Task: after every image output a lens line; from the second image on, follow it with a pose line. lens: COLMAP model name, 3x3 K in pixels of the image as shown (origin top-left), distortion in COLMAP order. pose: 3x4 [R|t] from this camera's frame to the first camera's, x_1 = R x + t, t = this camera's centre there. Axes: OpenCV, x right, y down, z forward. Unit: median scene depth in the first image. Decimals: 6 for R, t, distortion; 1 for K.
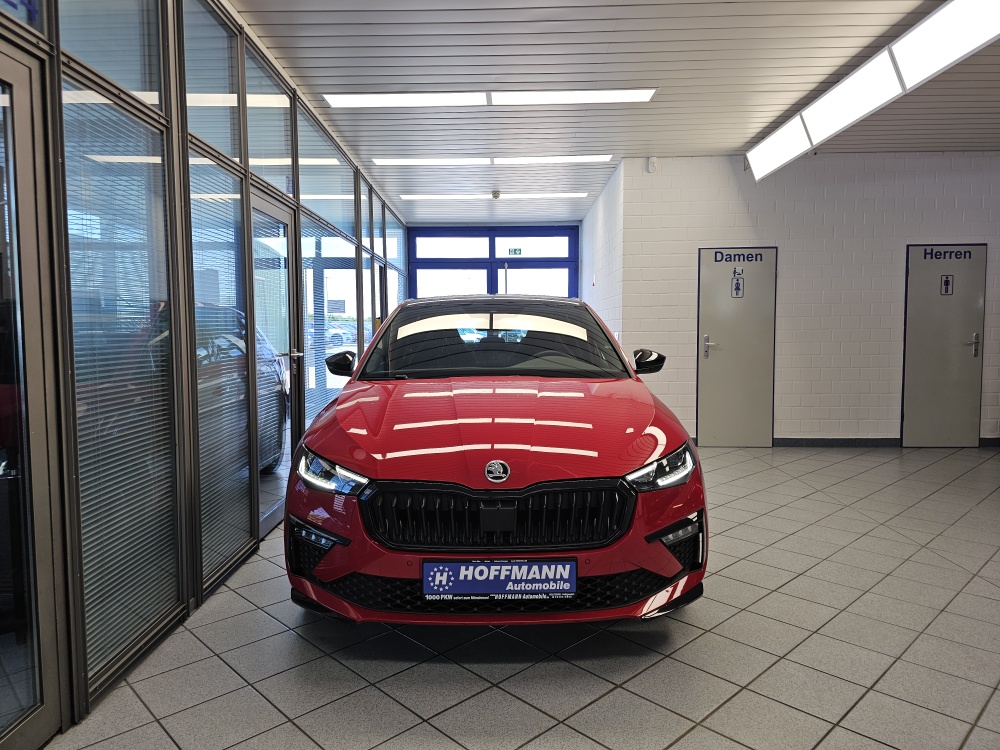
lens RADIAL K [[680.3, 0, 495.7], [0, 680.3, 376.9], [0, 0, 1]] dist [0.050810, -0.068277]
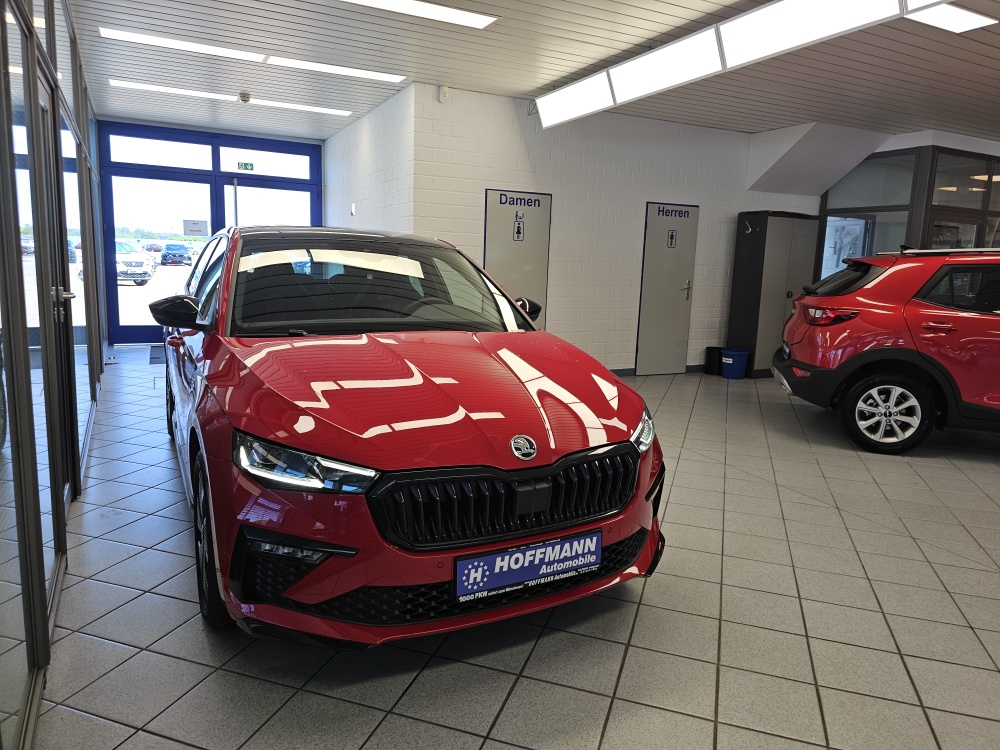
lens RADIAL K [[671.2, 0, 502.2], [0, 671.2, 371.7], [0, 0, 1]] dist [0.063885, -0.094711]
pose [[0.873763, -0.040825, 0.484636, -0.443568], [-0.008685, 0.995002, 0.099477, -0.047154], [-0.486274, -0.091128, 0.869041, 0.254145]]
